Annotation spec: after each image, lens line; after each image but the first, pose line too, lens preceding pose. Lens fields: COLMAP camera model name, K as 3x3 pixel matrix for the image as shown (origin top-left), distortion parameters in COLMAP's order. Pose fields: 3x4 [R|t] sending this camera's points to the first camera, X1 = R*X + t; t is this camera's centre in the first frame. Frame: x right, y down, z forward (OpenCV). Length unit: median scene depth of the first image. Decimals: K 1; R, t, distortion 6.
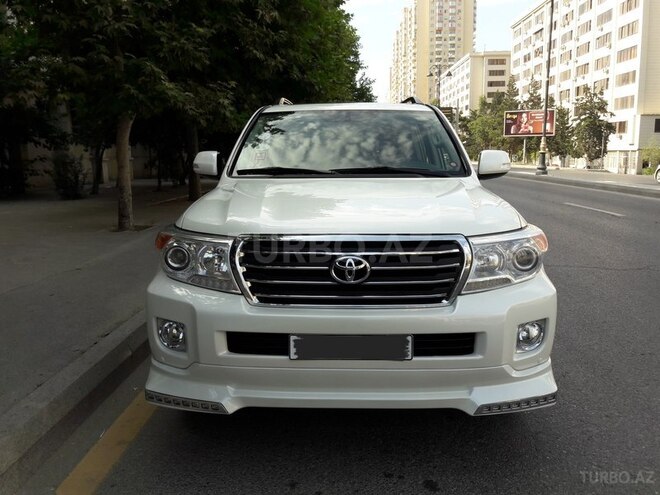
lens RADIAL K [[543.3, 0, 330.9], [0, 543.3, 252.6], [0, 0, 1]] dist [-0.000414, -0.010360]
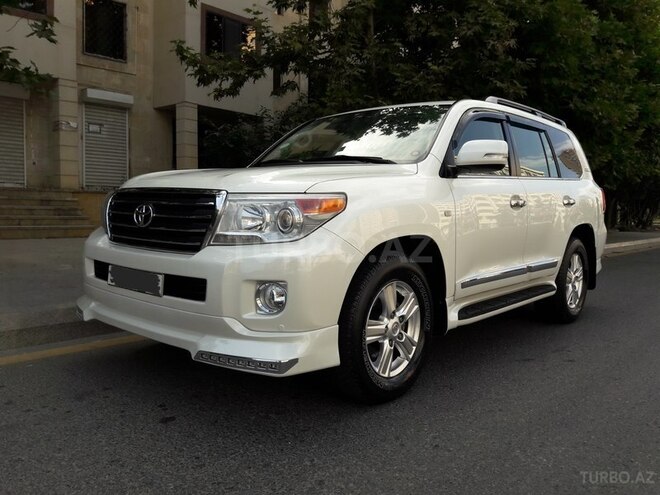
lens RADIAL K [[543.3, 0, 332.7], [0, 543.3, 242.2], [0, 0, 1]] dist [-0.000414, -0.010360]
pose [[0.754191, 0.057715, -0.654114, 1.122610], [-0.134762, 0.988531, -0.068158, 0.112655], [0.642678, 0.139554, 0.753319, 0.356388]]
